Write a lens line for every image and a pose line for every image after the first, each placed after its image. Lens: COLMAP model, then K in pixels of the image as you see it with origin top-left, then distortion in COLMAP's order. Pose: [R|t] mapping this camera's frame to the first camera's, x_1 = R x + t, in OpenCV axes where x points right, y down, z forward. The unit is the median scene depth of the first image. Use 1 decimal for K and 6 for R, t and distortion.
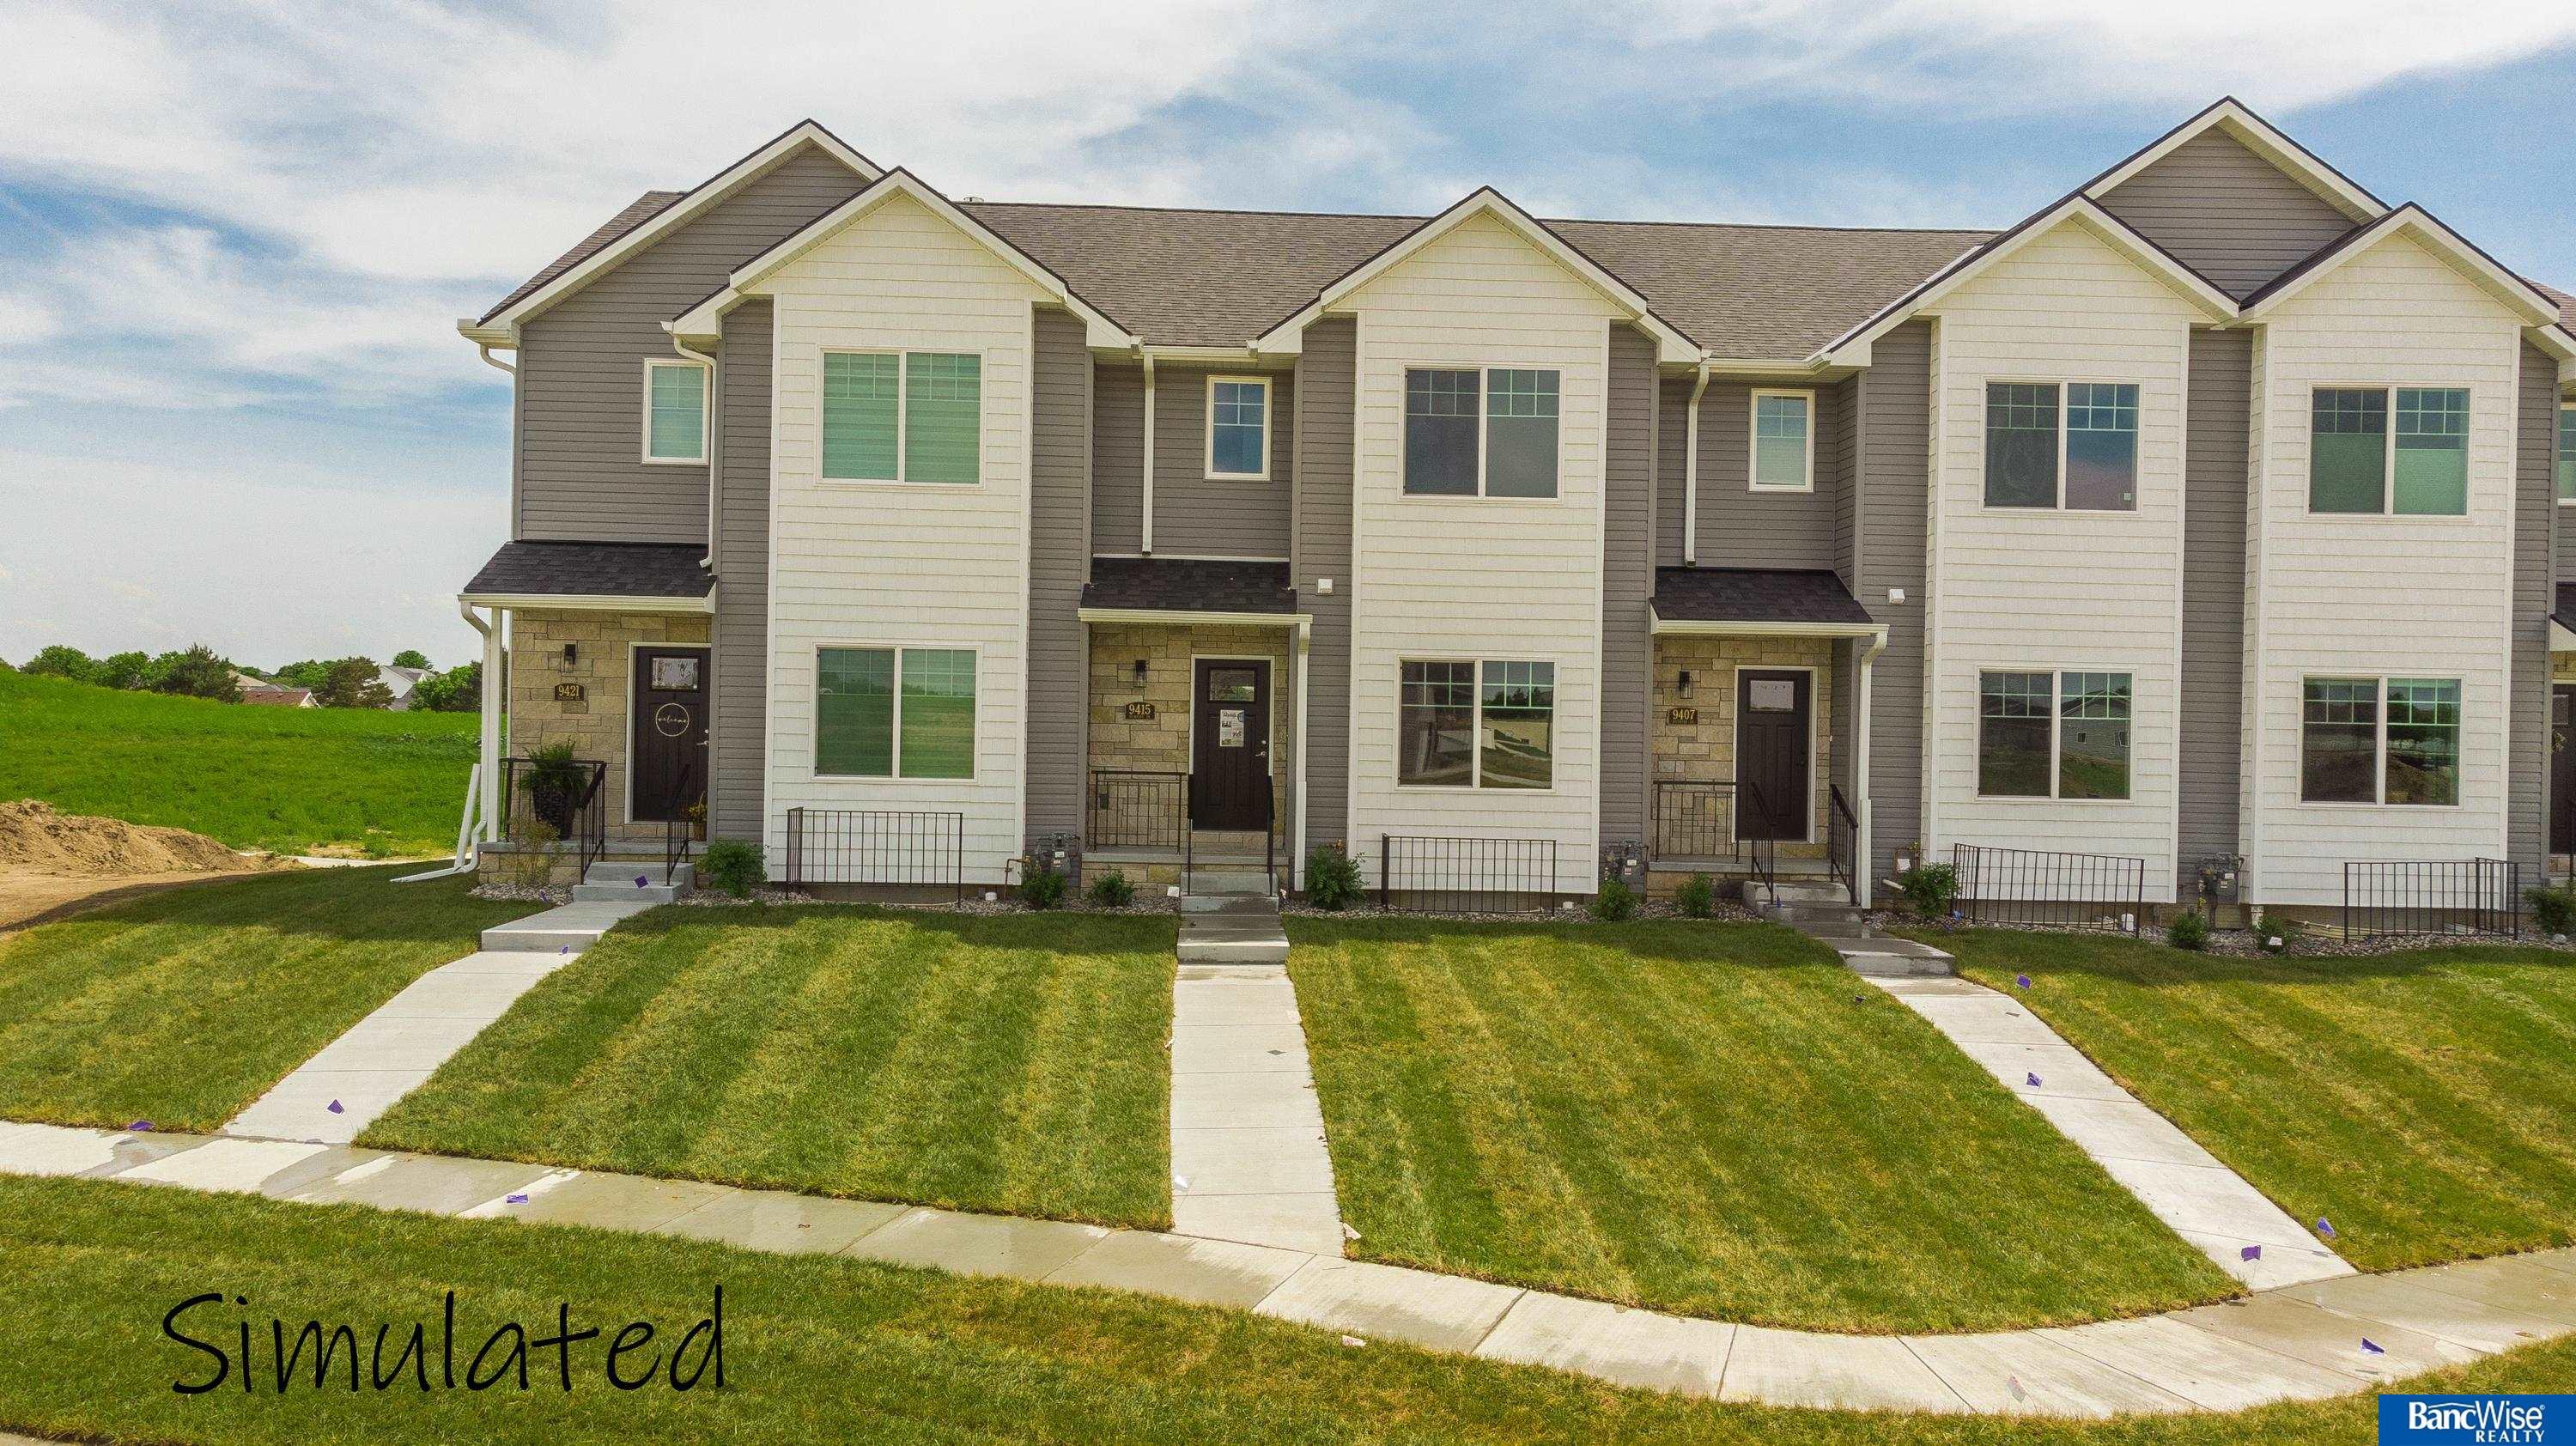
lens RADIAL K [[1901.8, 0, 1288.0], [0, 1901.8, 723.0], [0, 0, 1]] dist [-0.021078, 0.098833]
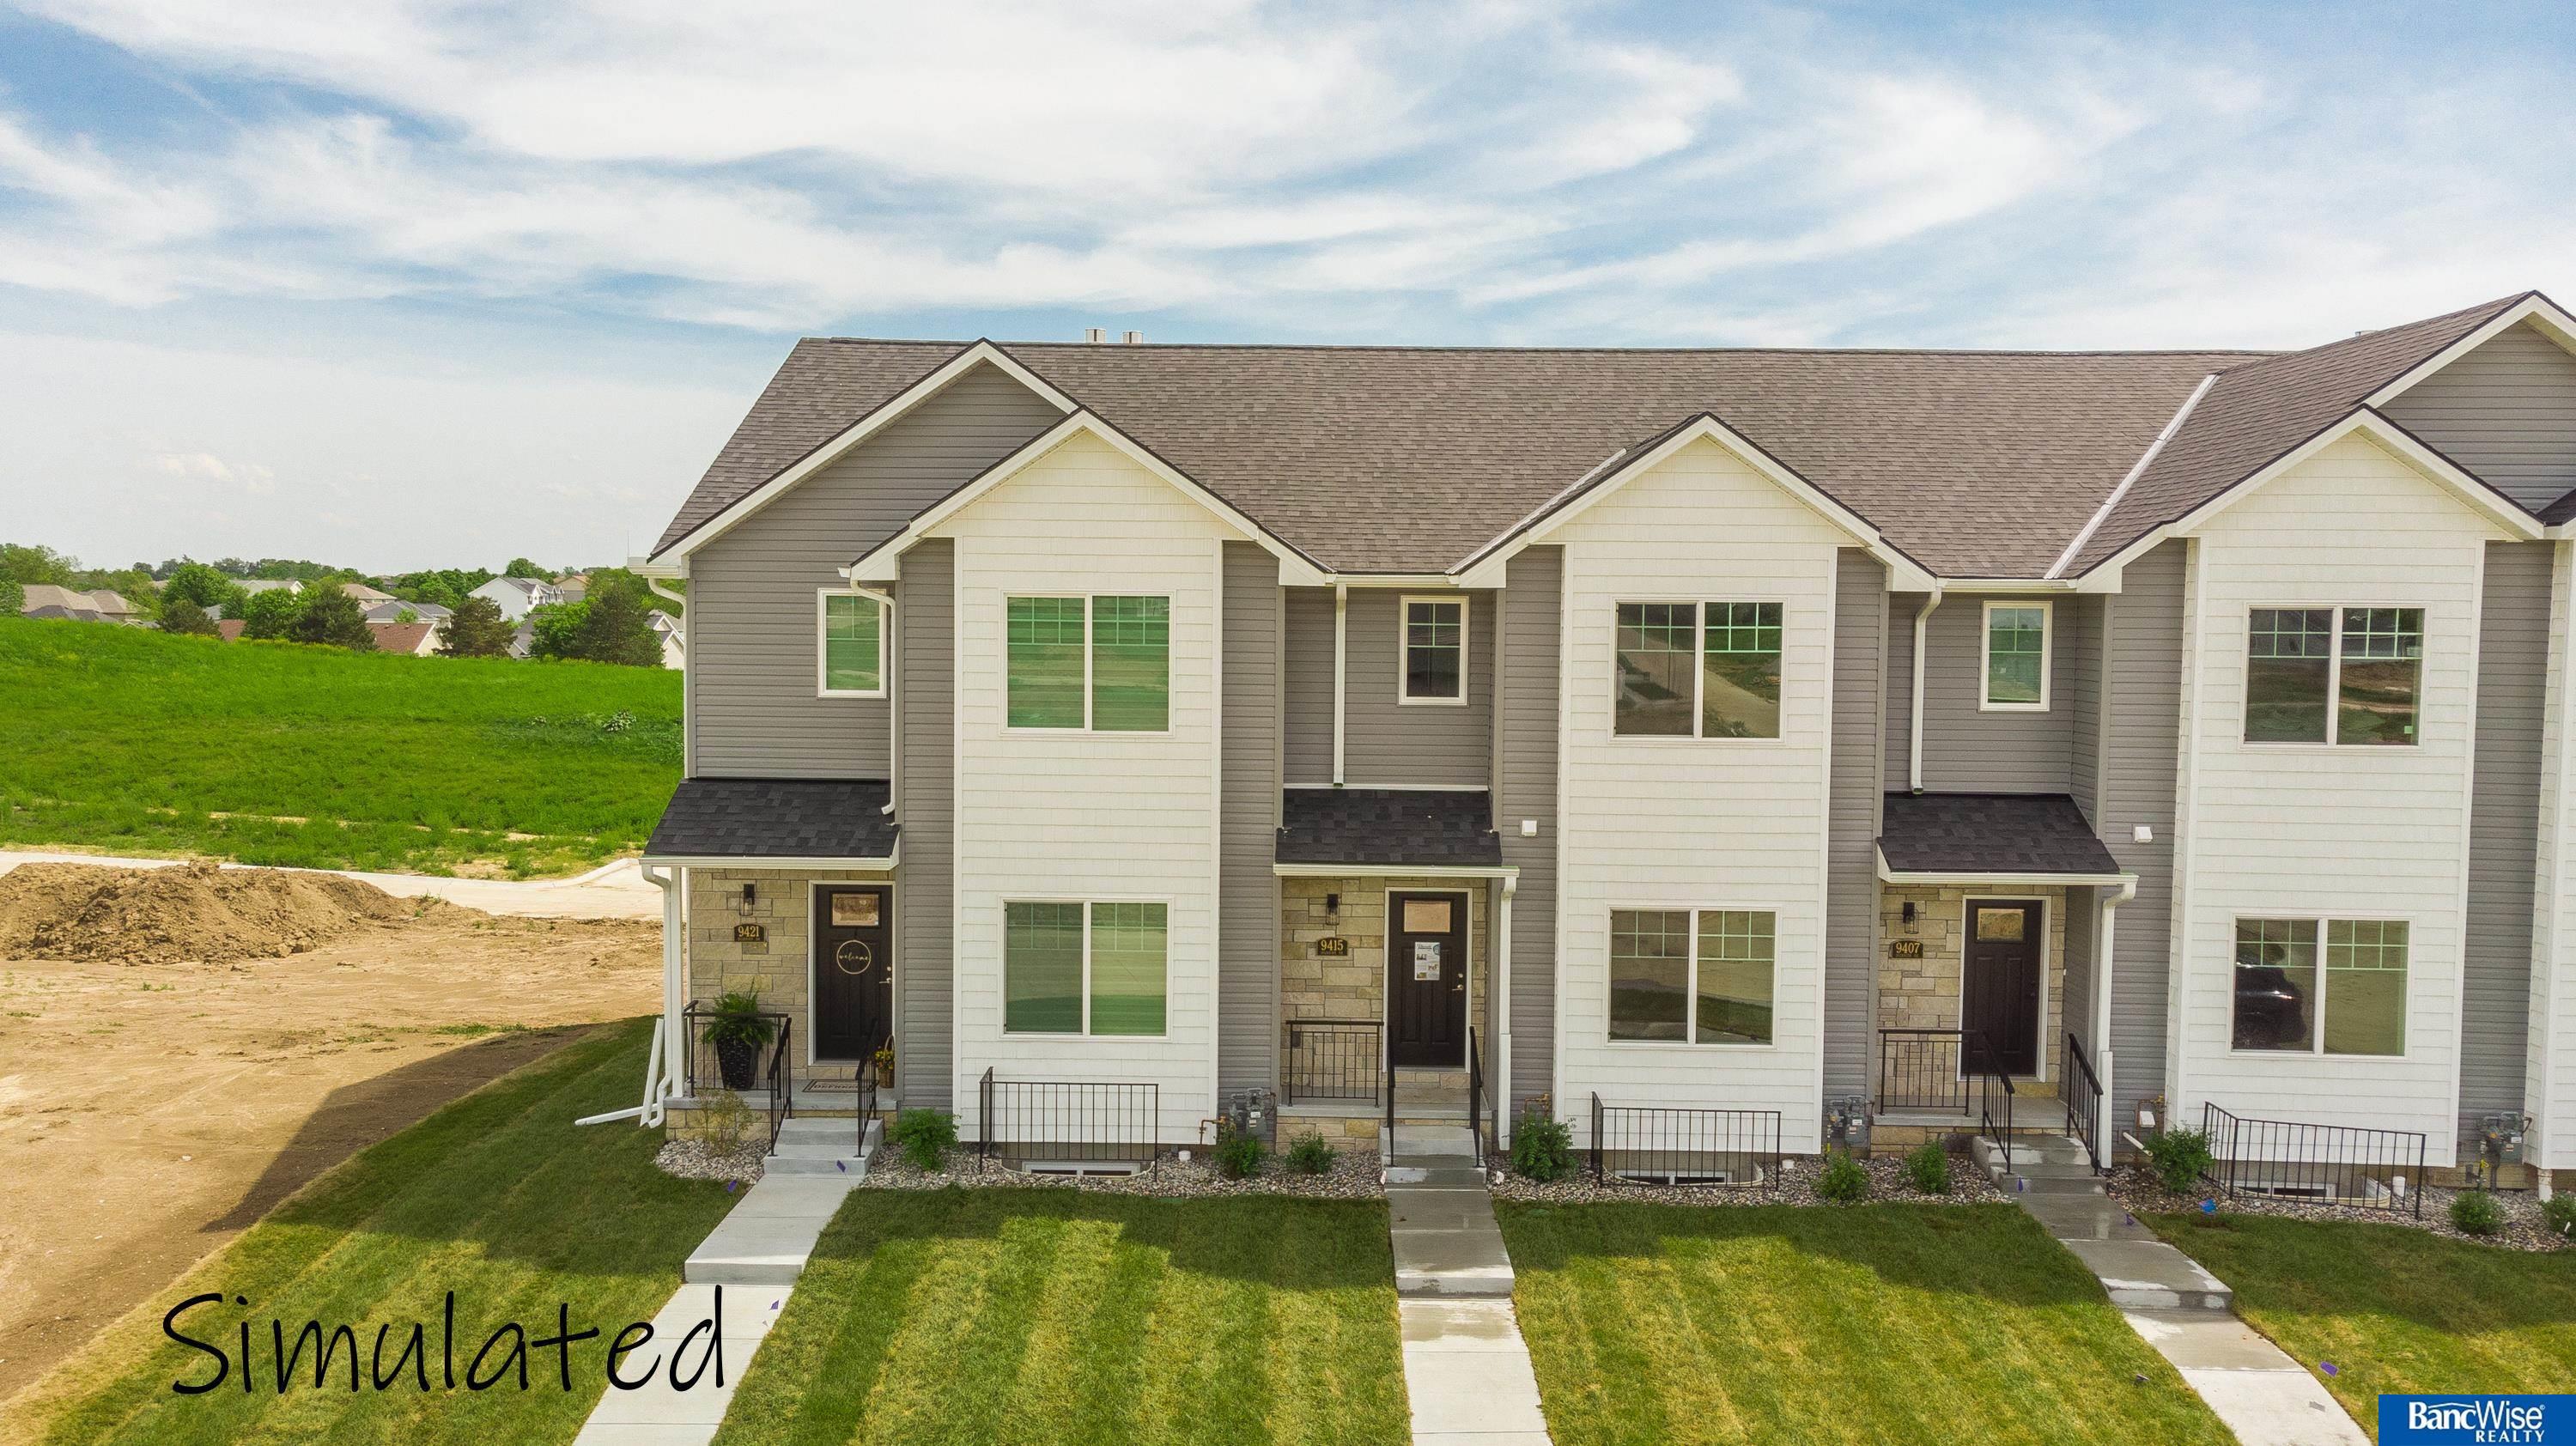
lens RADIAL K [[1891.8, 0, 1275.5], [0, 1891.8, 713.9], [0, 0, 1]] dist [-0.004491, 0.068497]
pose [[0.998493, -0.003247, -0.054777, -0.055470], [0.006278, 0.998452, 0.055258, -0.182994], [0.054512, -0.055518, 0.996968, 0.052307]]
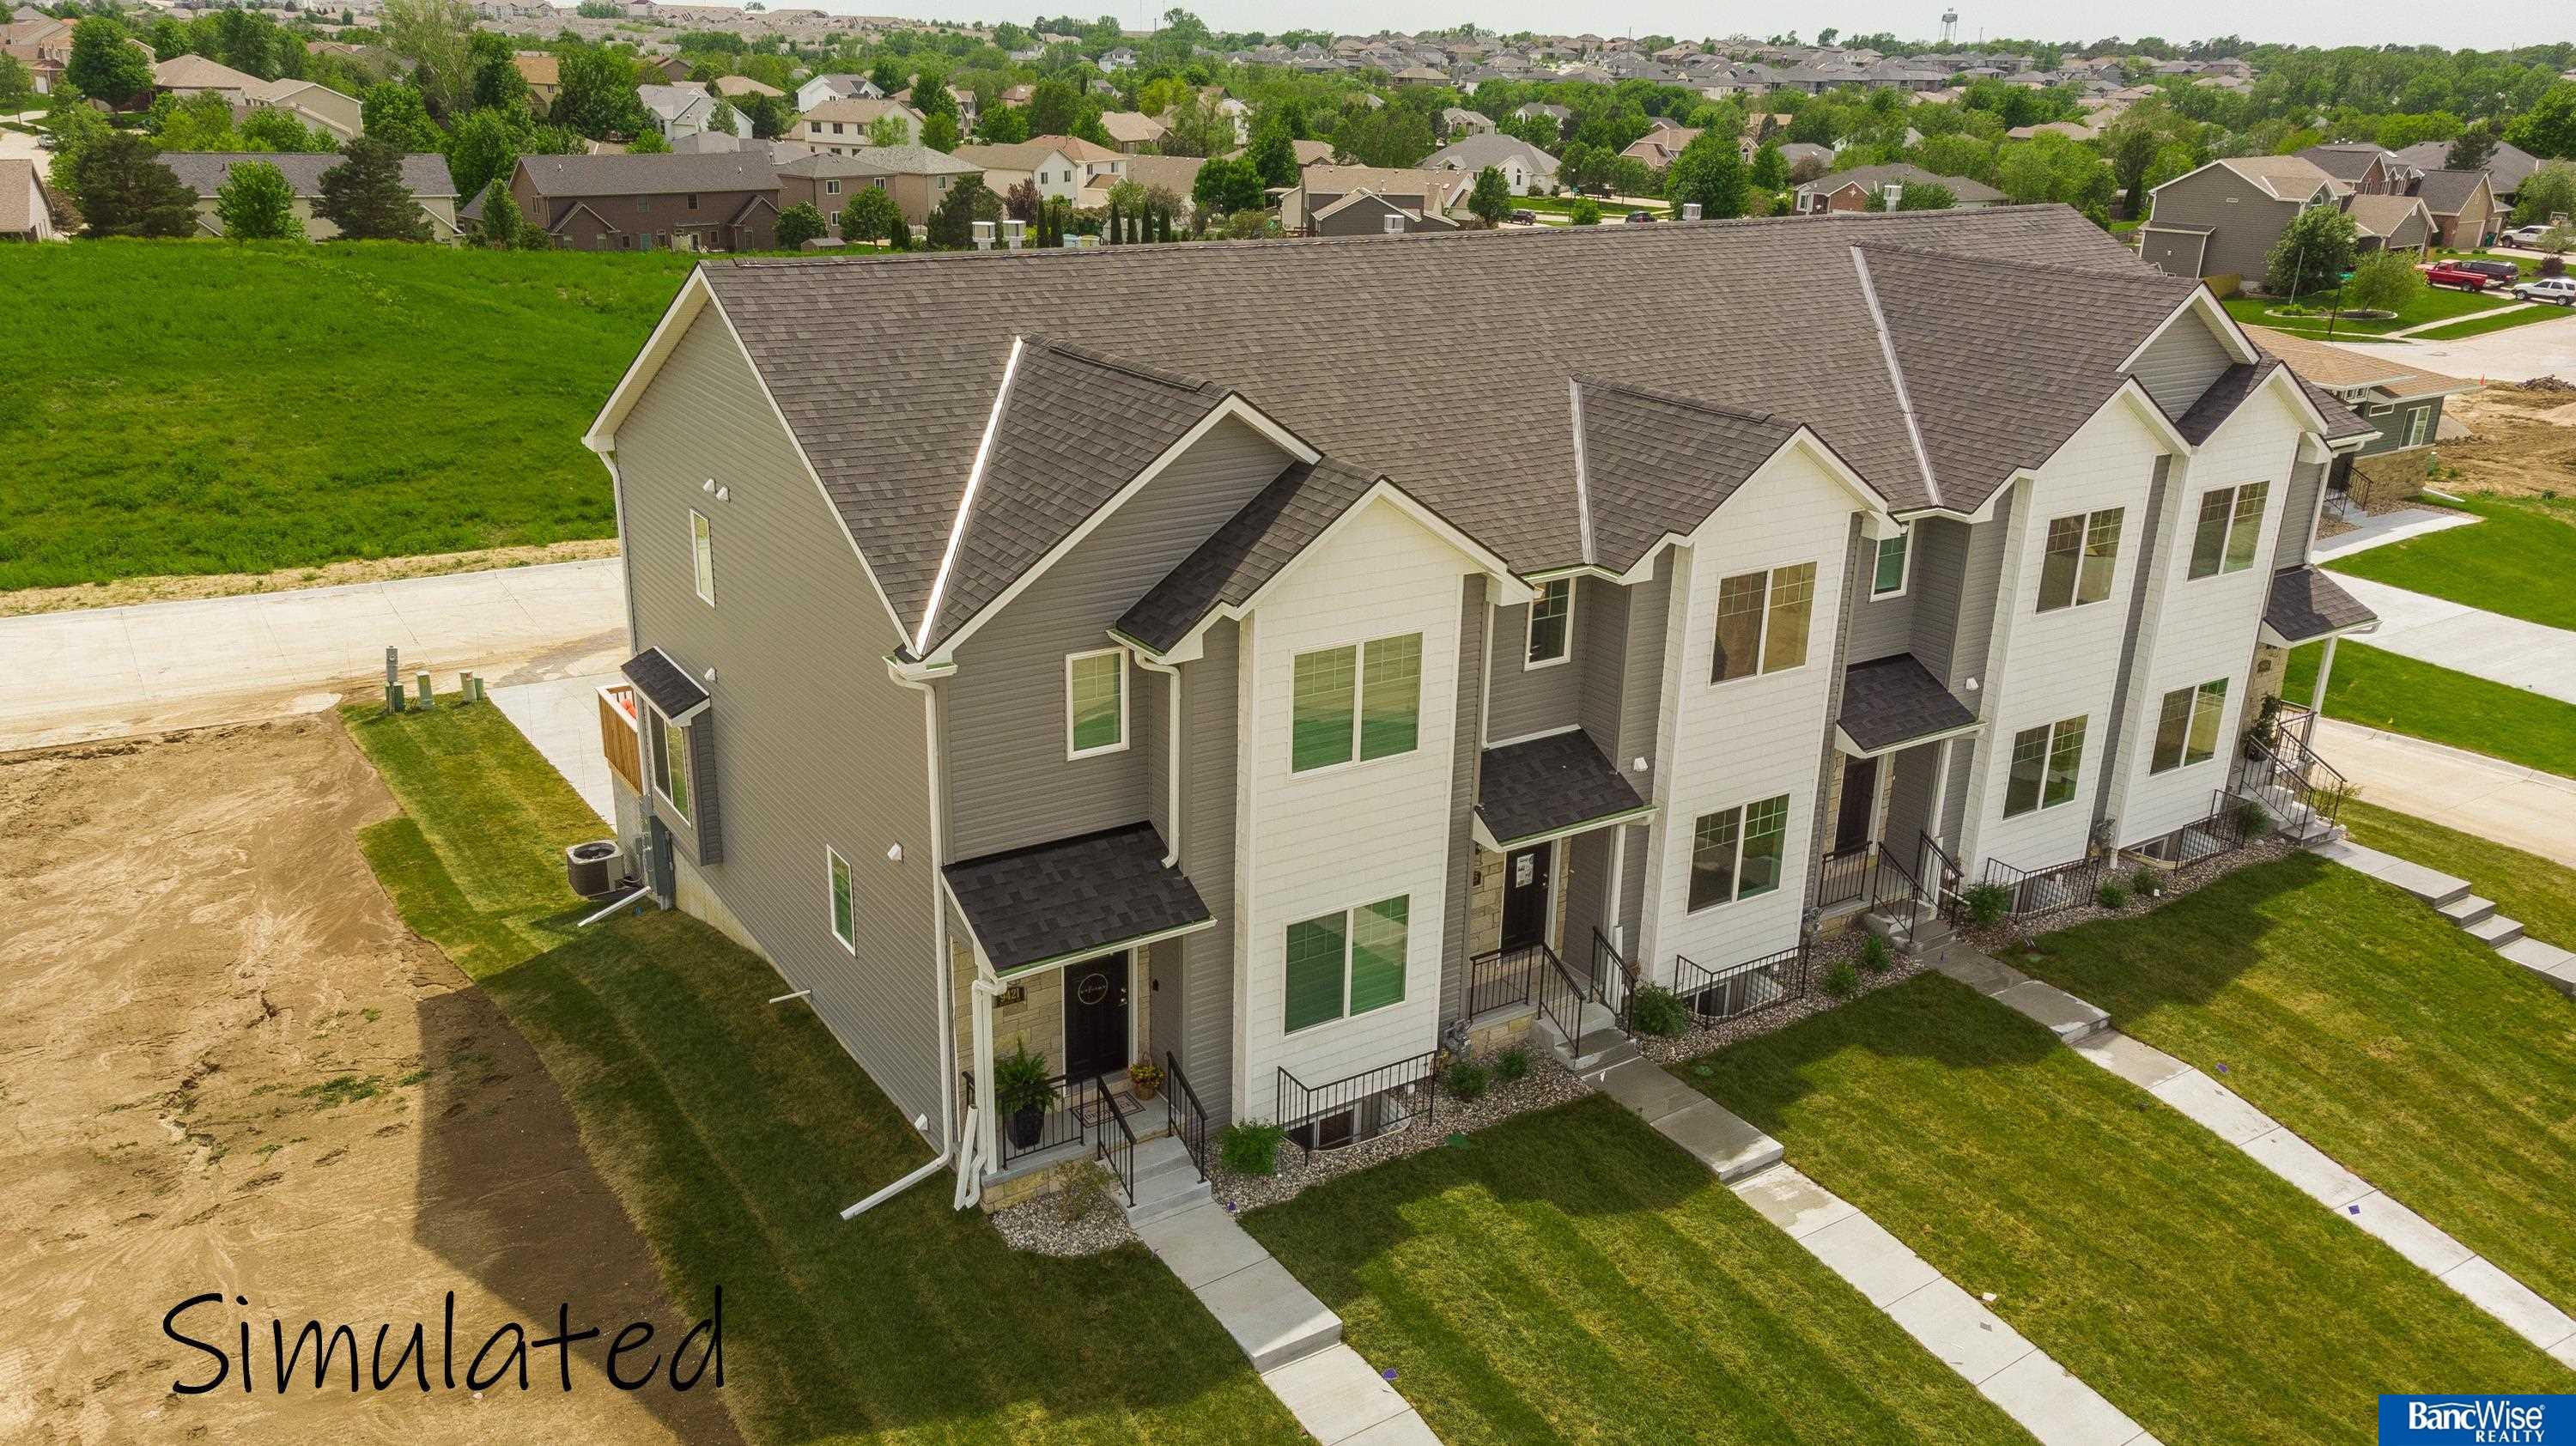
lens RADIAL K [[1891.8, 0, 1275.5], [0, 1891.8, 713.9], [0, 0, 1]] dist [-0.004491, 0.068497]
pose [[0.863390, -0.166760, 0.476181, -0.709369], [-0.002217, 0.942536, 0.334098, -0.482413], [-0.504532, -0.289512, 0.813406, 0.192716]]
